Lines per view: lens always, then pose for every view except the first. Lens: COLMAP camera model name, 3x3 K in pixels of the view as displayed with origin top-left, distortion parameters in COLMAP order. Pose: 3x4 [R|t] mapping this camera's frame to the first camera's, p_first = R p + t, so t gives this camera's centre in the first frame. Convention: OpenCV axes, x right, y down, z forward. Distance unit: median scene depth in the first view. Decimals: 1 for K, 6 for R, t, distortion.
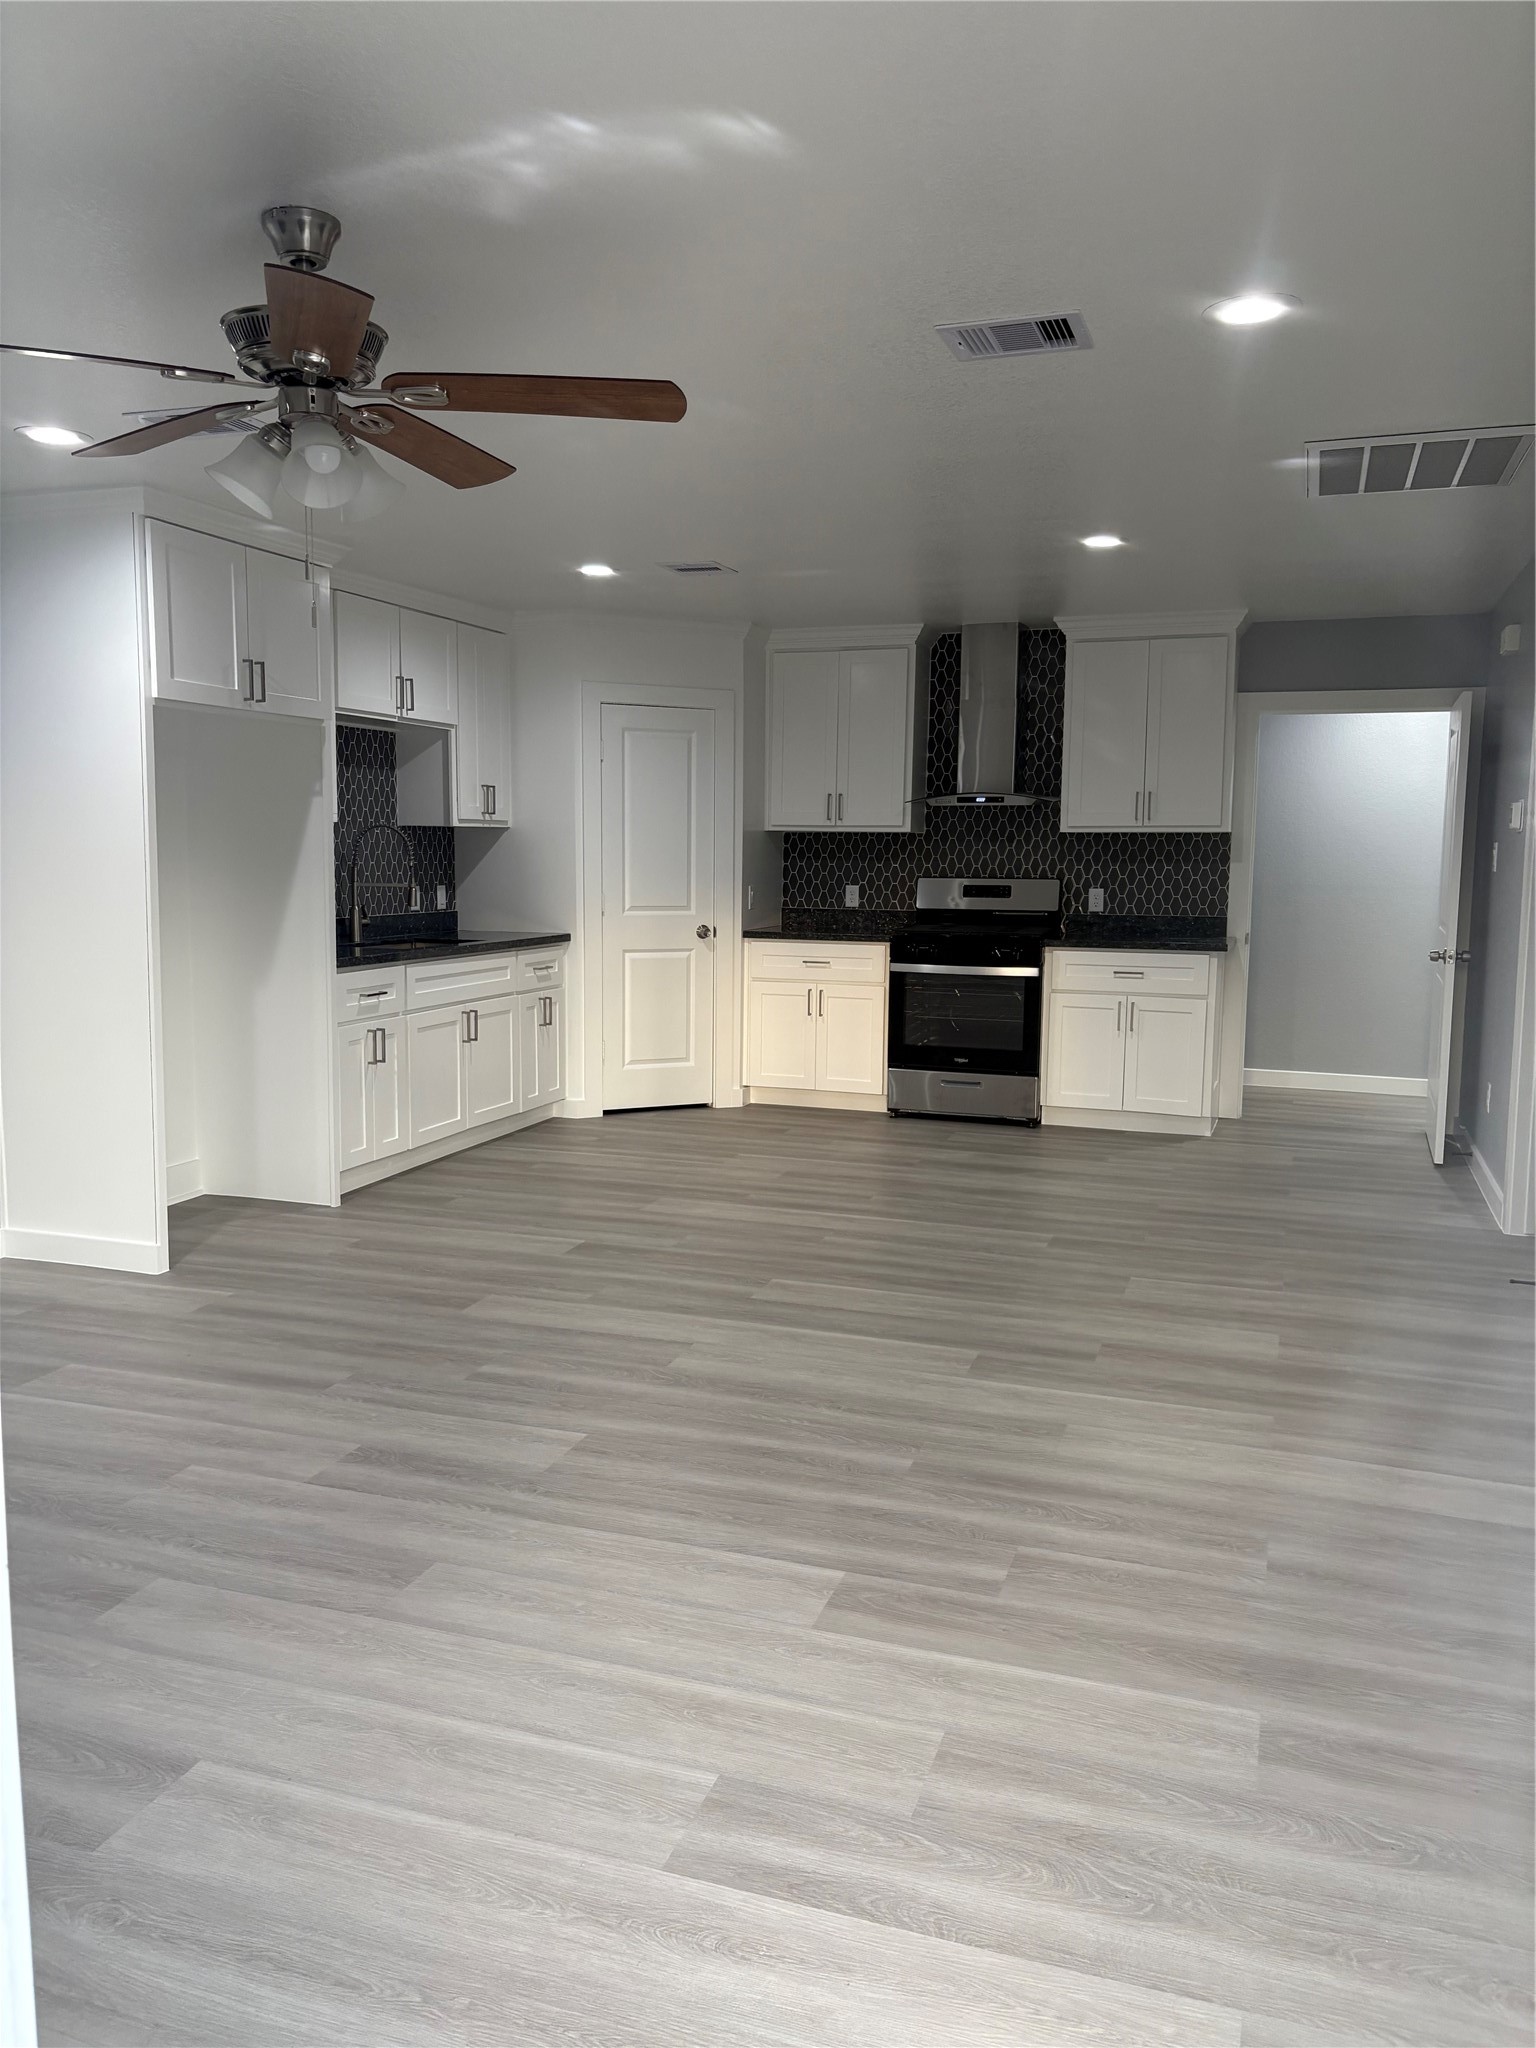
lens RADIAL K [[1565.2, 0, 768.0], [0, 1565.2, 1024.0], [0, 0, 1]] dist [0.080275, -0.004985]
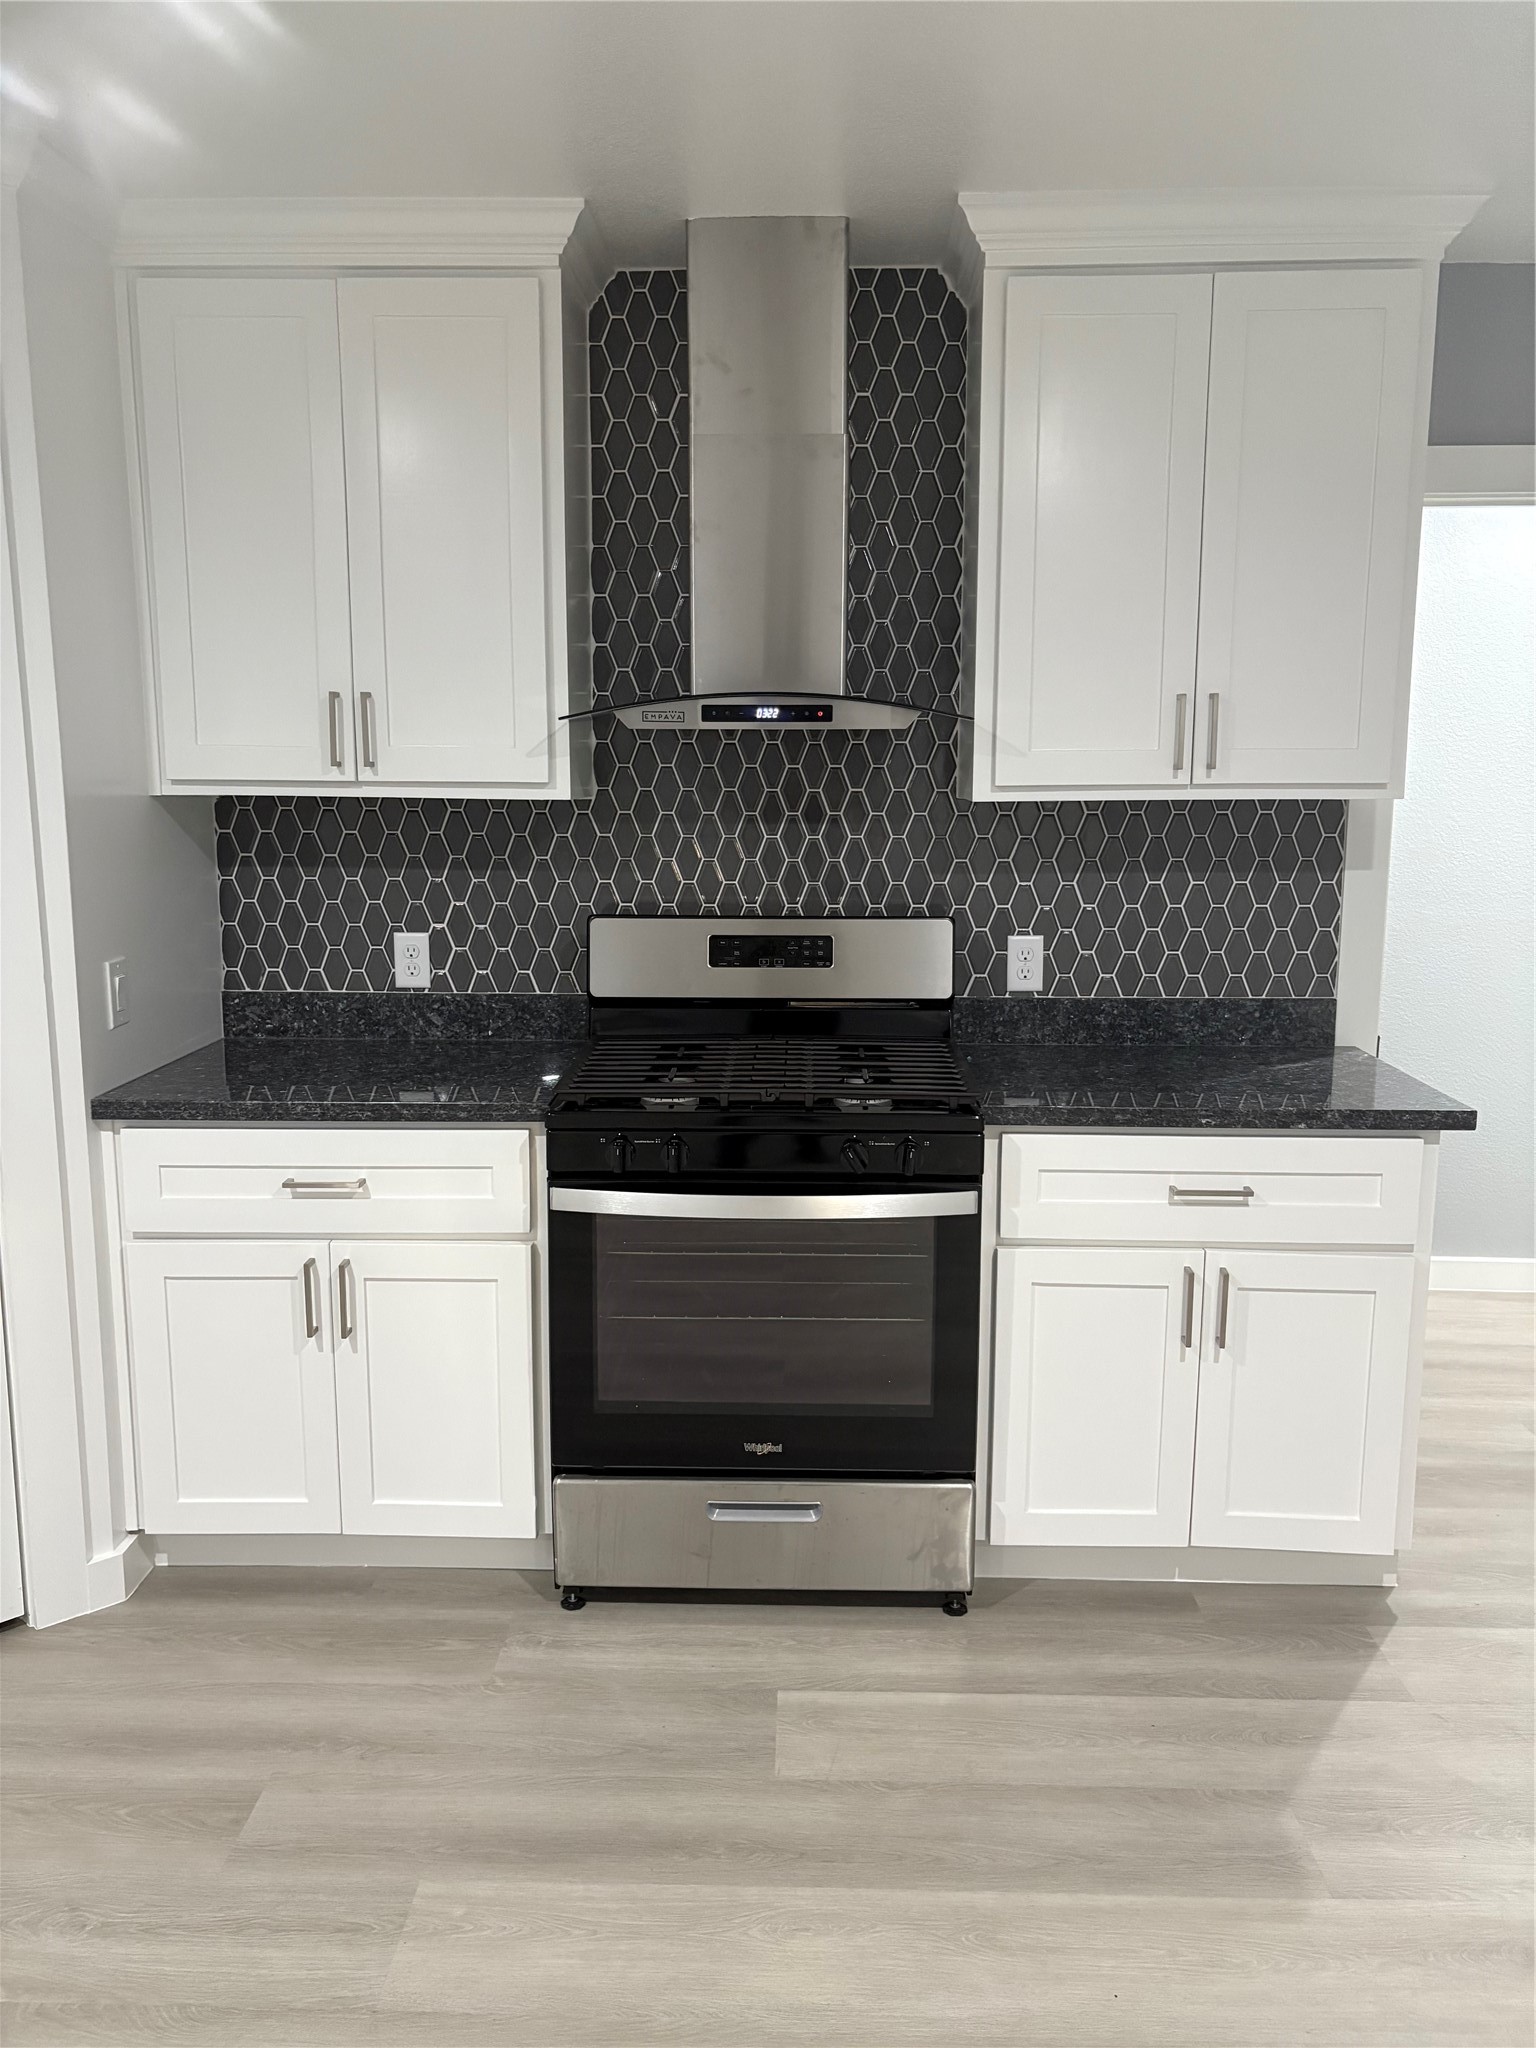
lens RADIAL K [[1565.2, 0, 768.0], [0, 1565.2, 1024.0], [0, 0, 1]] dist [0.080275, -0.004985]
pose [[0.953141, -0.053657, 0.297731, 0.022309], [0.039896, 0.997844, 0.052108, -0.088432], [-0.299885, -0.037788, 0.953227, 0.639431]]
